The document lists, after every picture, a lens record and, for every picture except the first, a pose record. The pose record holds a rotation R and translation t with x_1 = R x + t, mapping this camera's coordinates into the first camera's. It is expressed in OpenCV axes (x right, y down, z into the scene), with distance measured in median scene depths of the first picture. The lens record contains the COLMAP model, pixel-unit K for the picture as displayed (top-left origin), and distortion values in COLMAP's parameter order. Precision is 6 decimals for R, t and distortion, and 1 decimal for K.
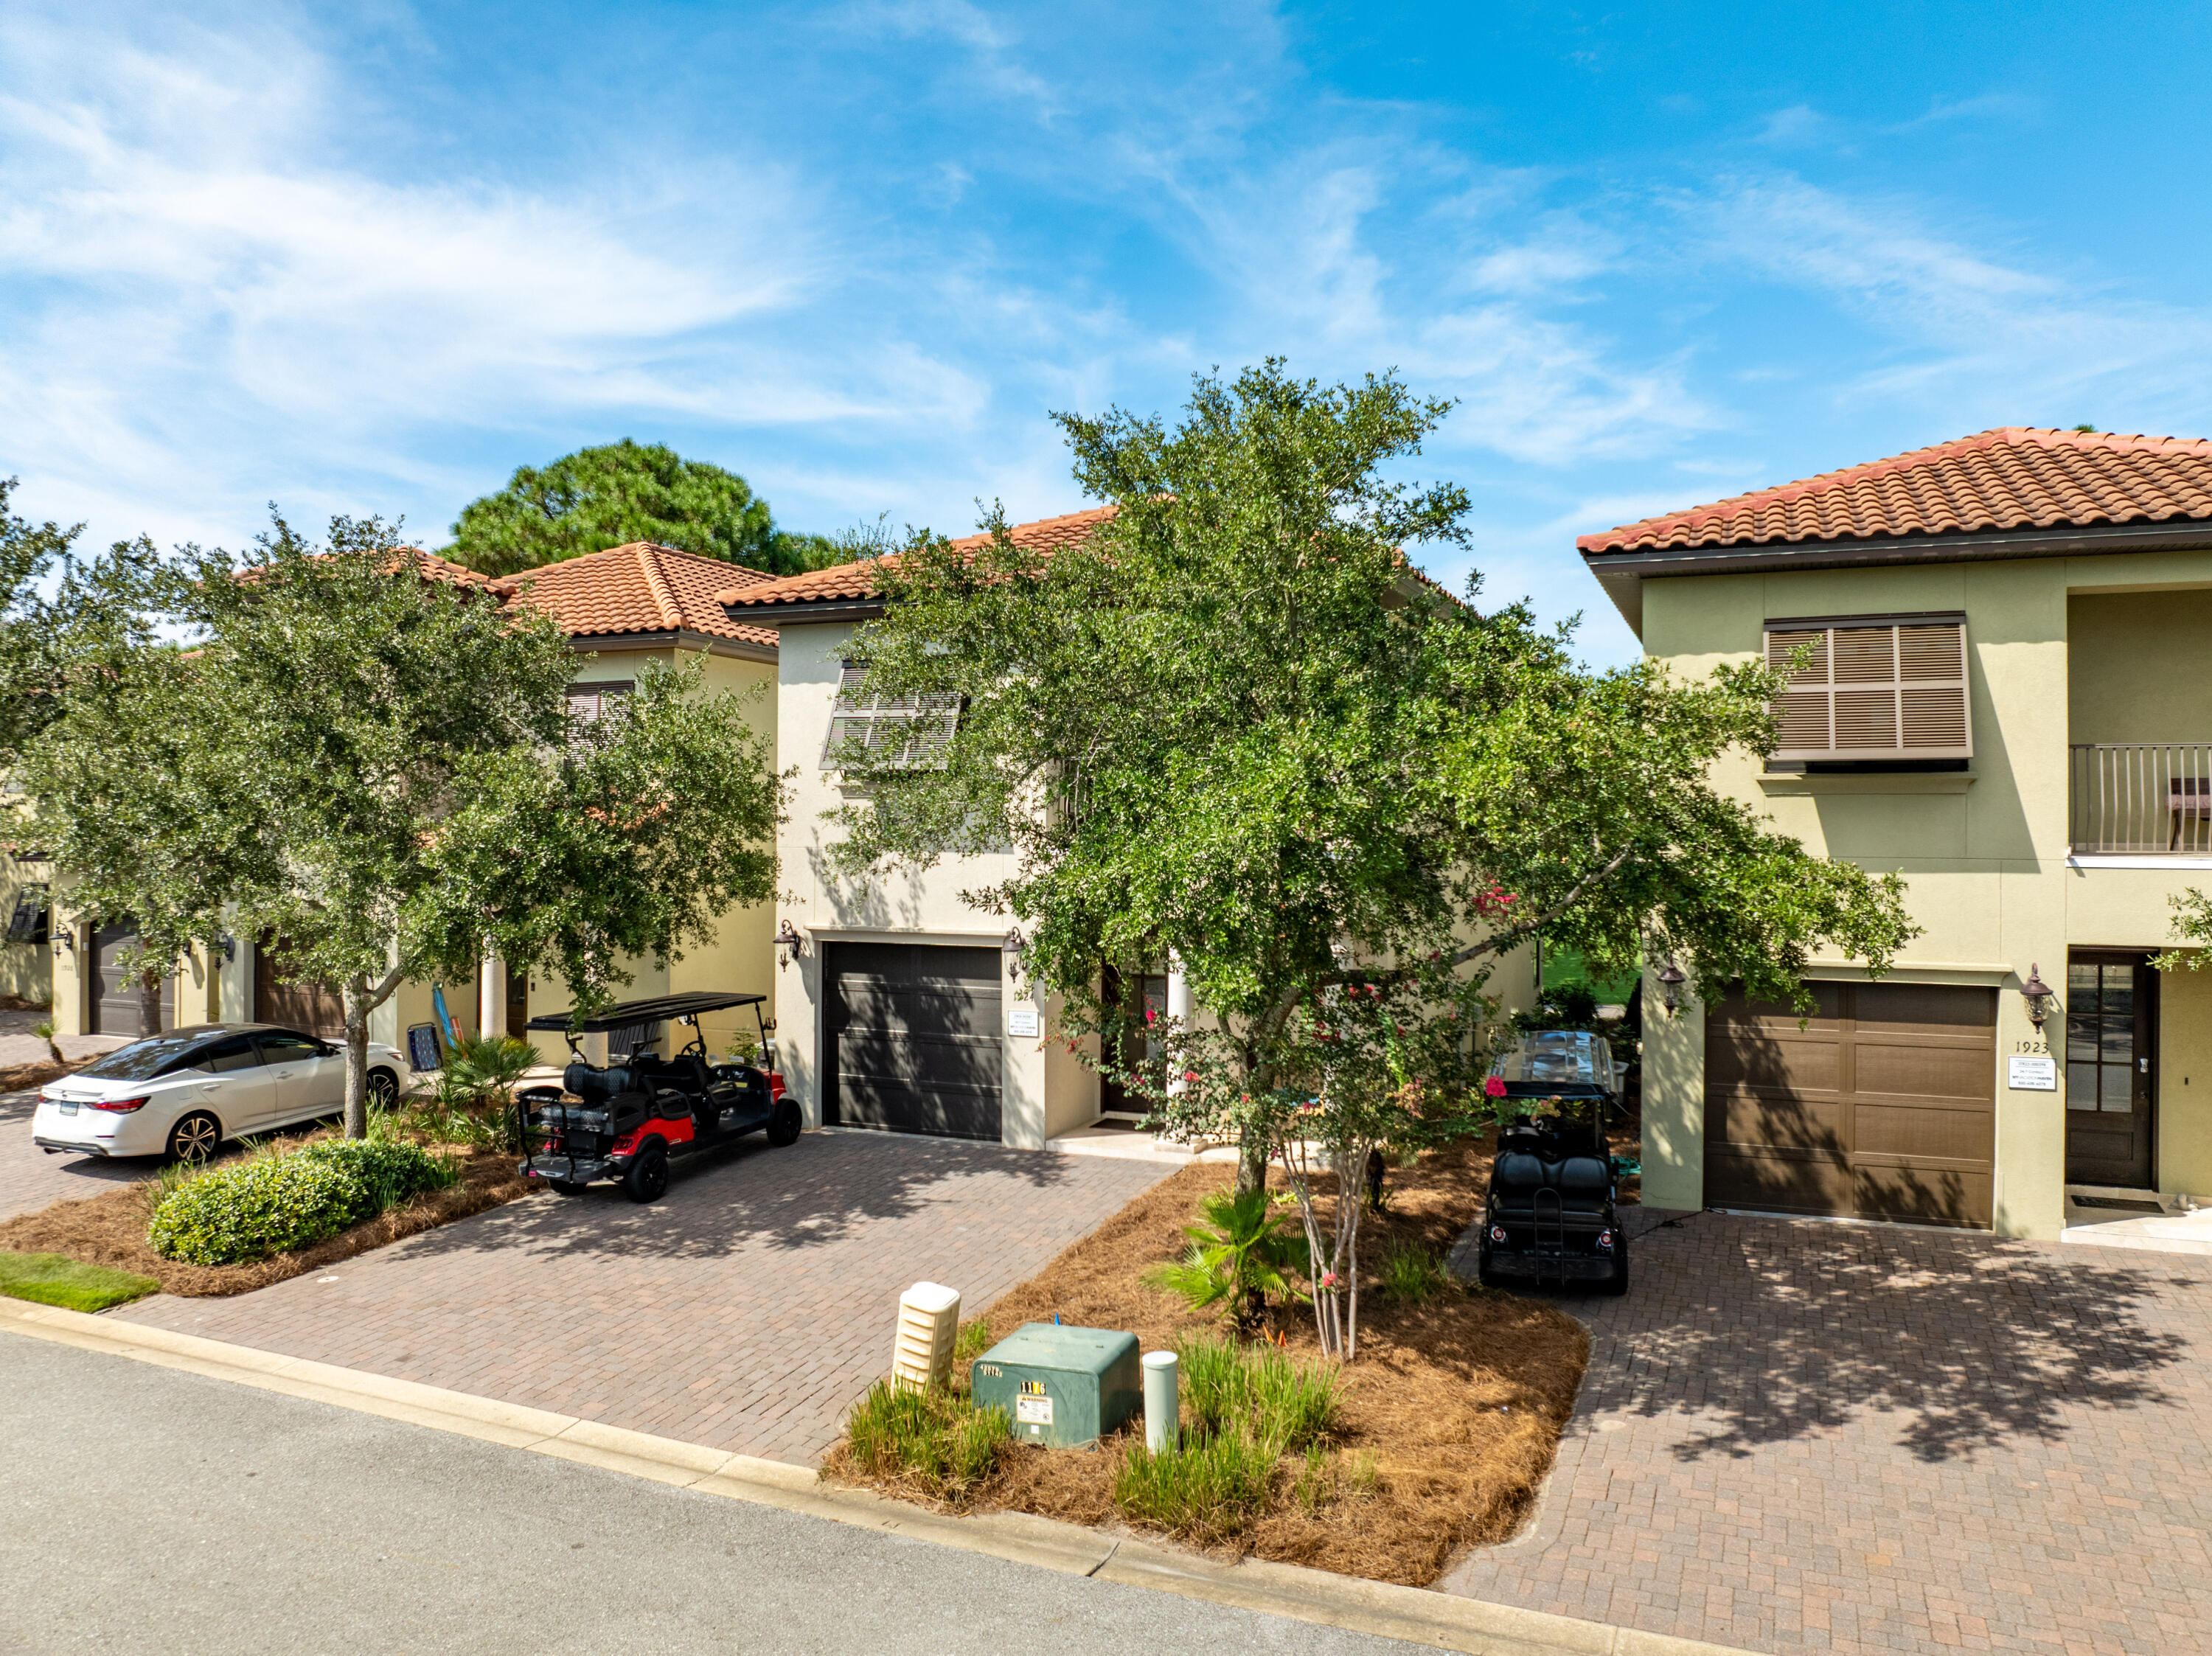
lens RADIAL K [[1523.6, 0, 1055.9], [0, 1523.6, 886.0], [0, 0, 1]] dist [-0.064555, 0.004959]
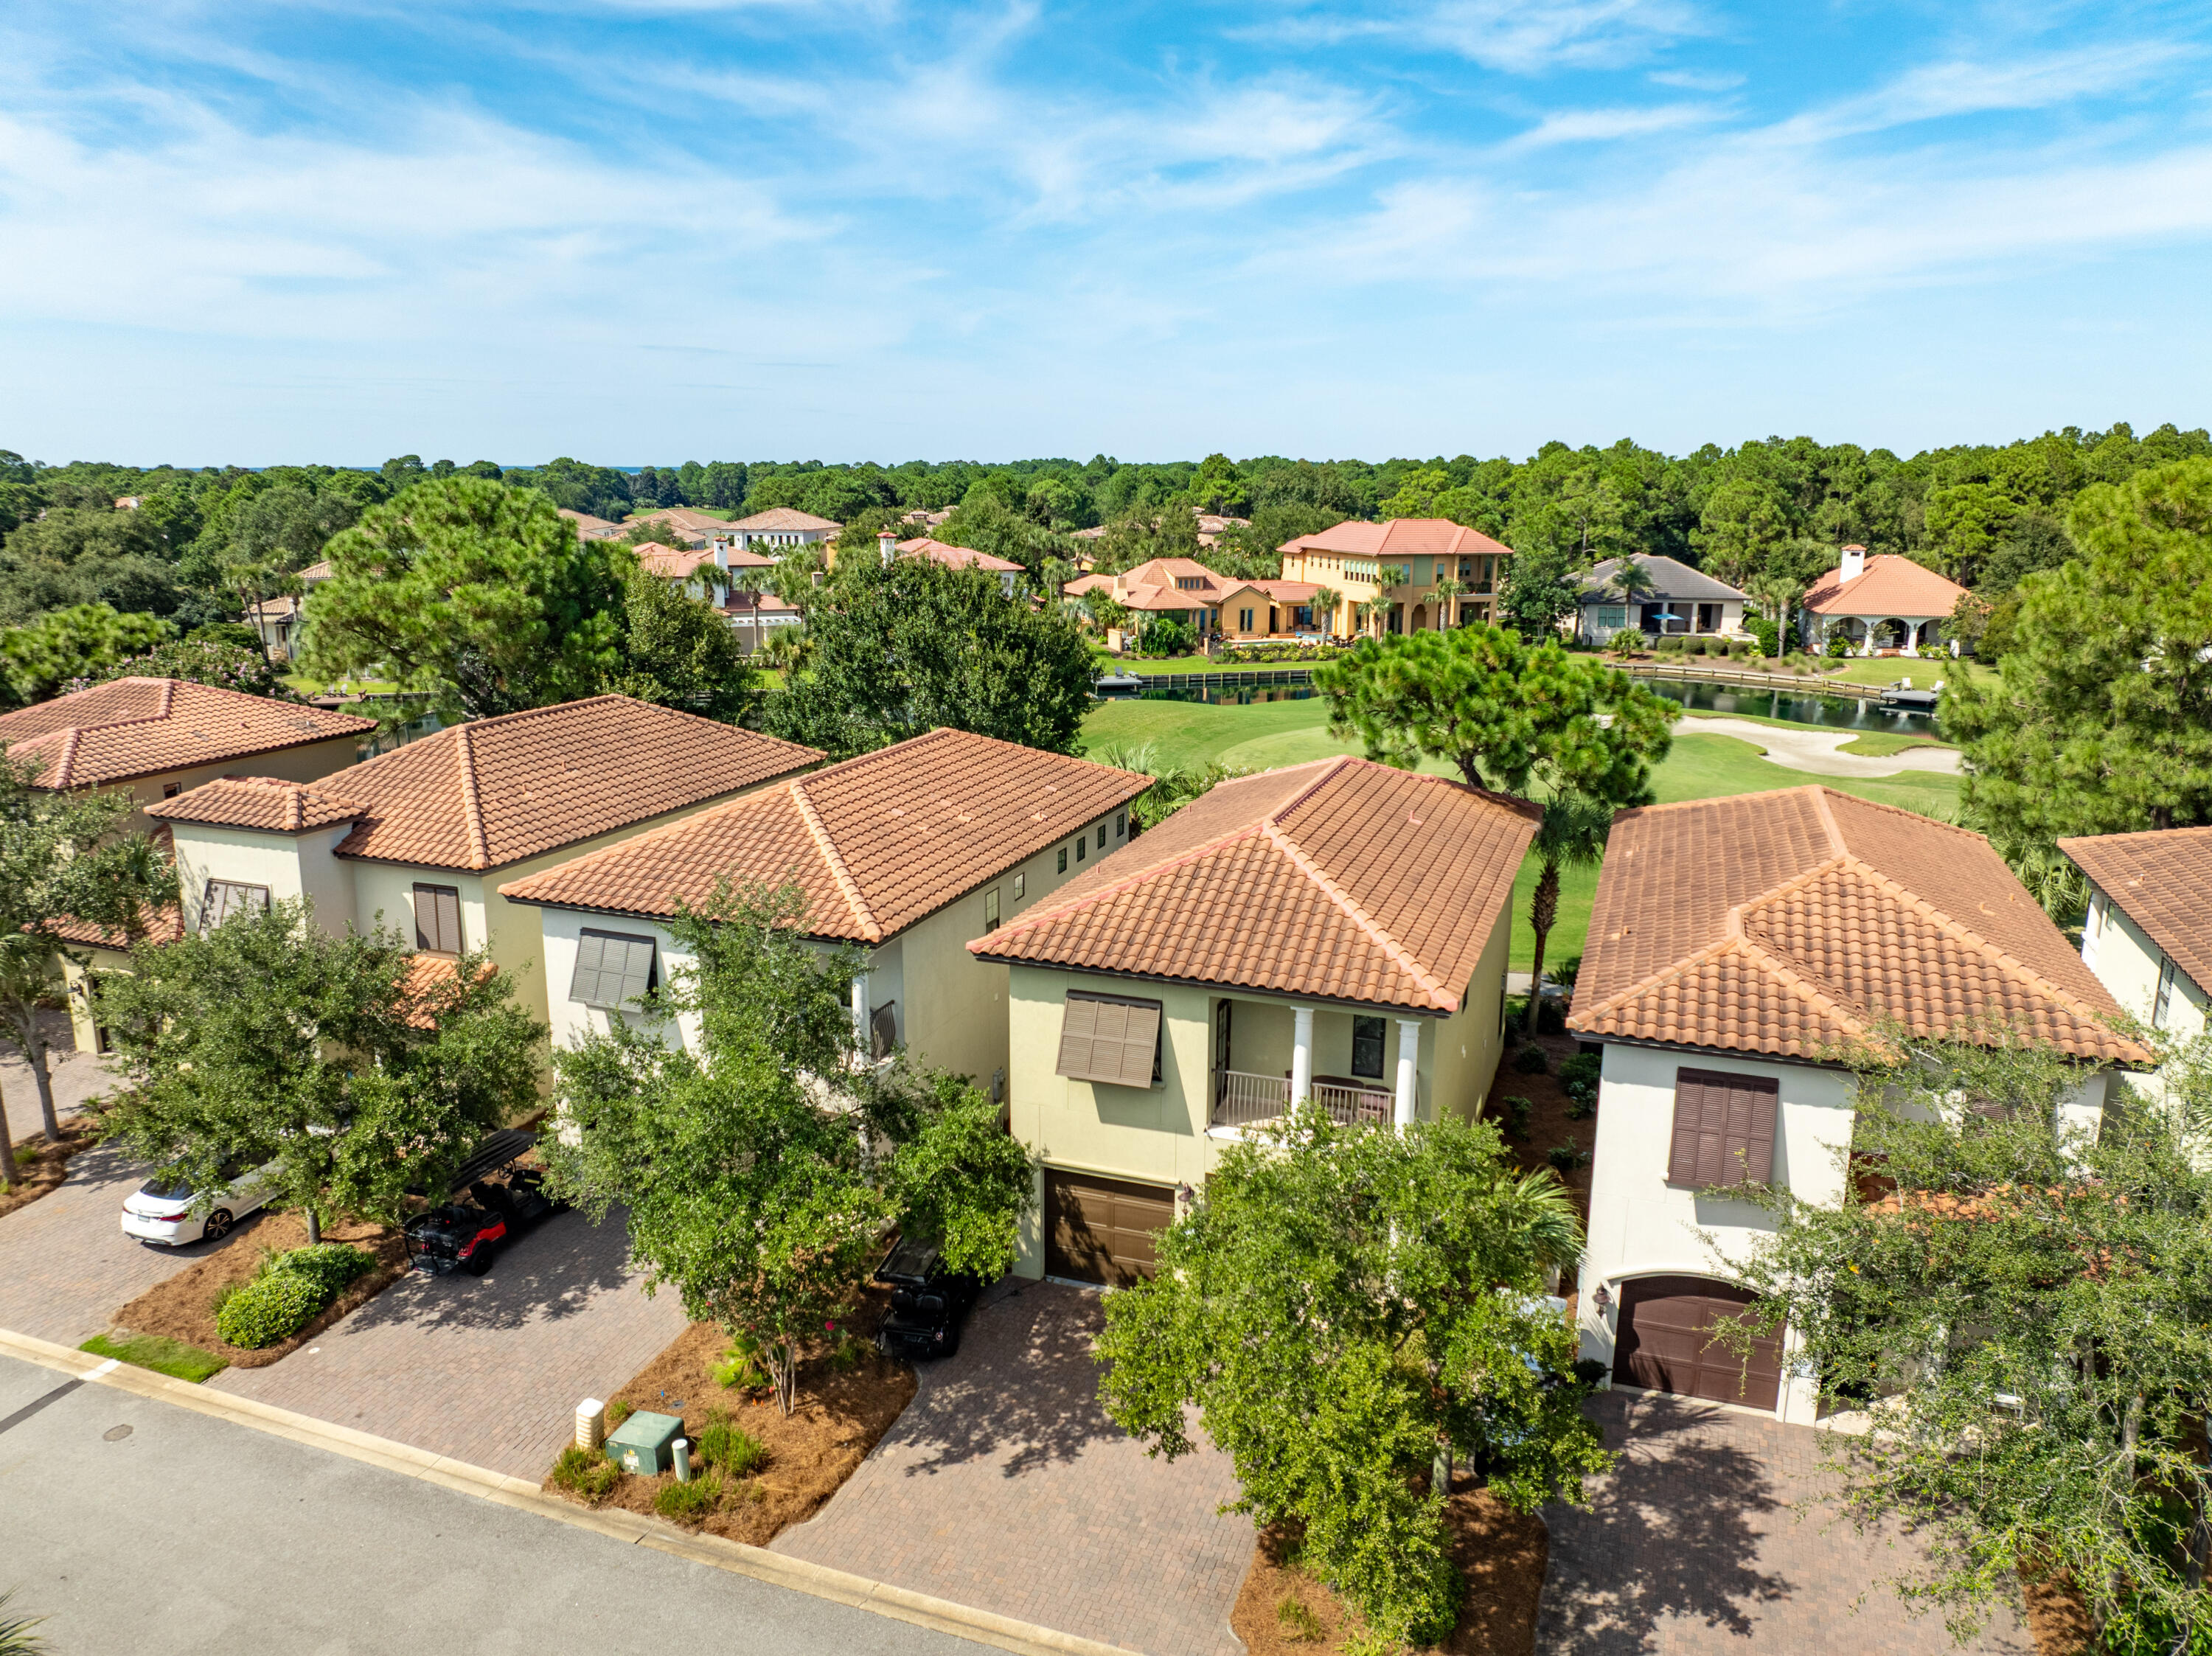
lens RADIAL K [[1522.3, 0, 1106.0], [0, 1522.3, 828.0], [0, 0, 1]] dist [-0.084745, 0.004879]
pose [[0.996848, -0.017330, 0.077422, 0.376852], [0.001997, 0.981024, 0.193877, -0.718630], [-0.079313, -0.193111, 0.977966, -0.765785]]
